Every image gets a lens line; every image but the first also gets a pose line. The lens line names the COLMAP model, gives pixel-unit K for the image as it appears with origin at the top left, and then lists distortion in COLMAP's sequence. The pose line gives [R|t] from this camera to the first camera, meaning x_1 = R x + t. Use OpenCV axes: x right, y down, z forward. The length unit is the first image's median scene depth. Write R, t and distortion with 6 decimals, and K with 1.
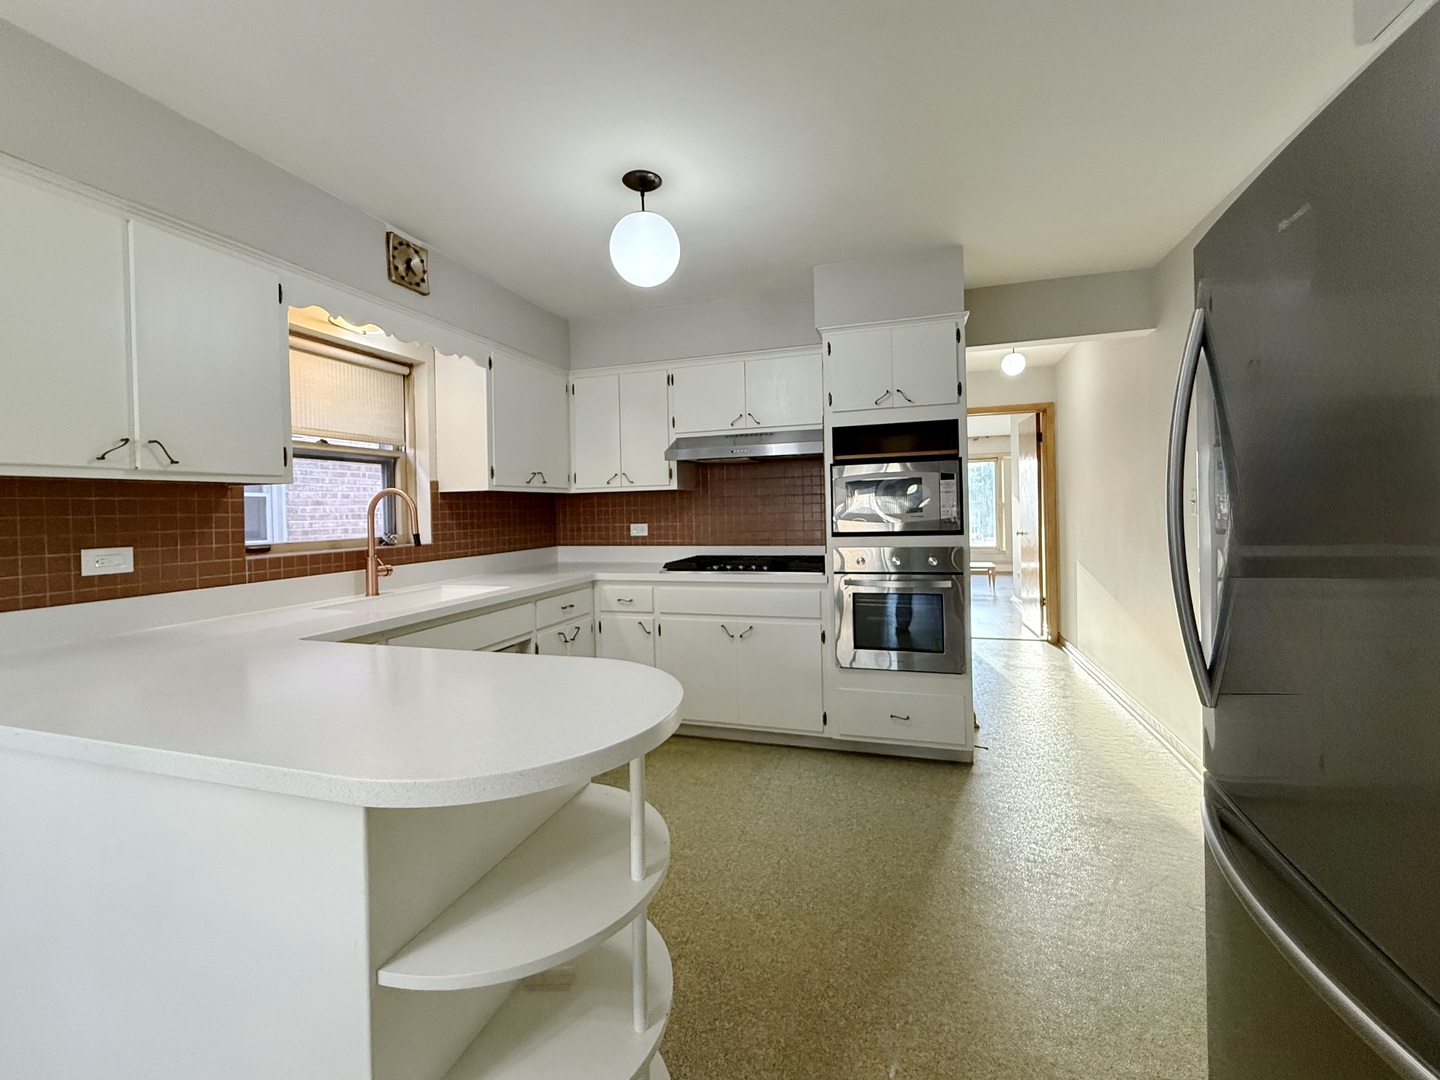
lens RADIAL K [[582.8, 0, 722.5], [0, 582.8, 529.8], [0, 0, 1]] dist [0.000757, 0.000180]
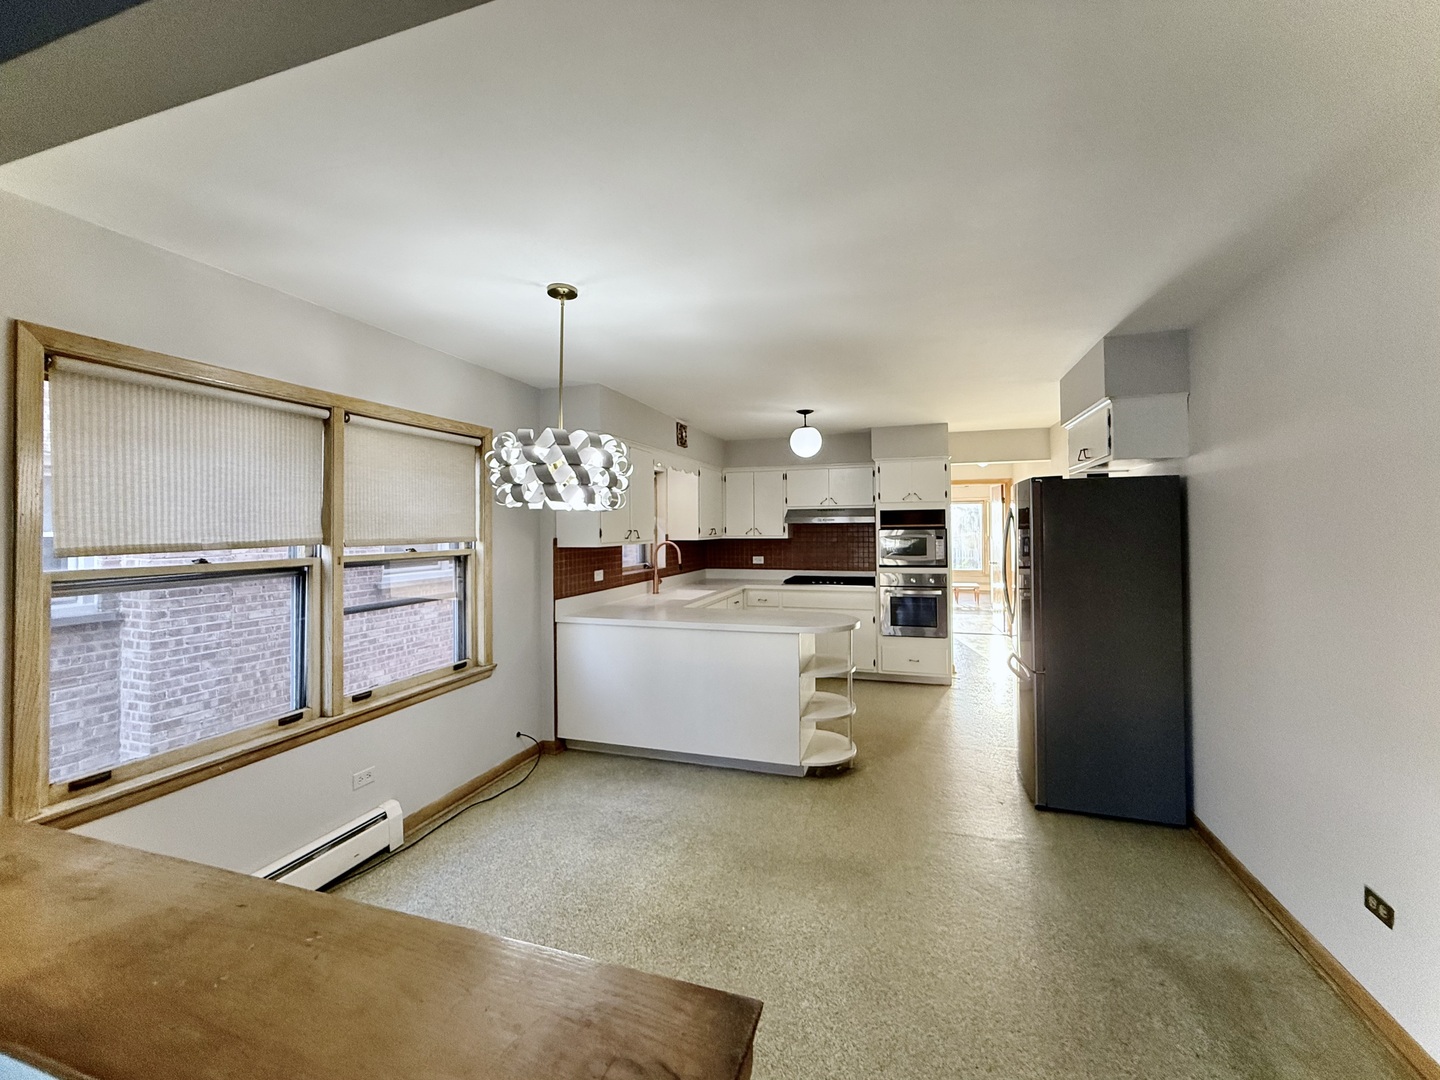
lens RADIAL K [[582.8, 0, 722.4], [0, 582.8, 536.5], [0, 0, 1]] dist [0.000757, 0.000180]
pose [[0.999899, 0.014220, 0.000260, -0.317126], [-0.014211, 0.999679, -0.020984, -0.039967], [-0.000558, 0.020978, 0.999780, -0.881463]]
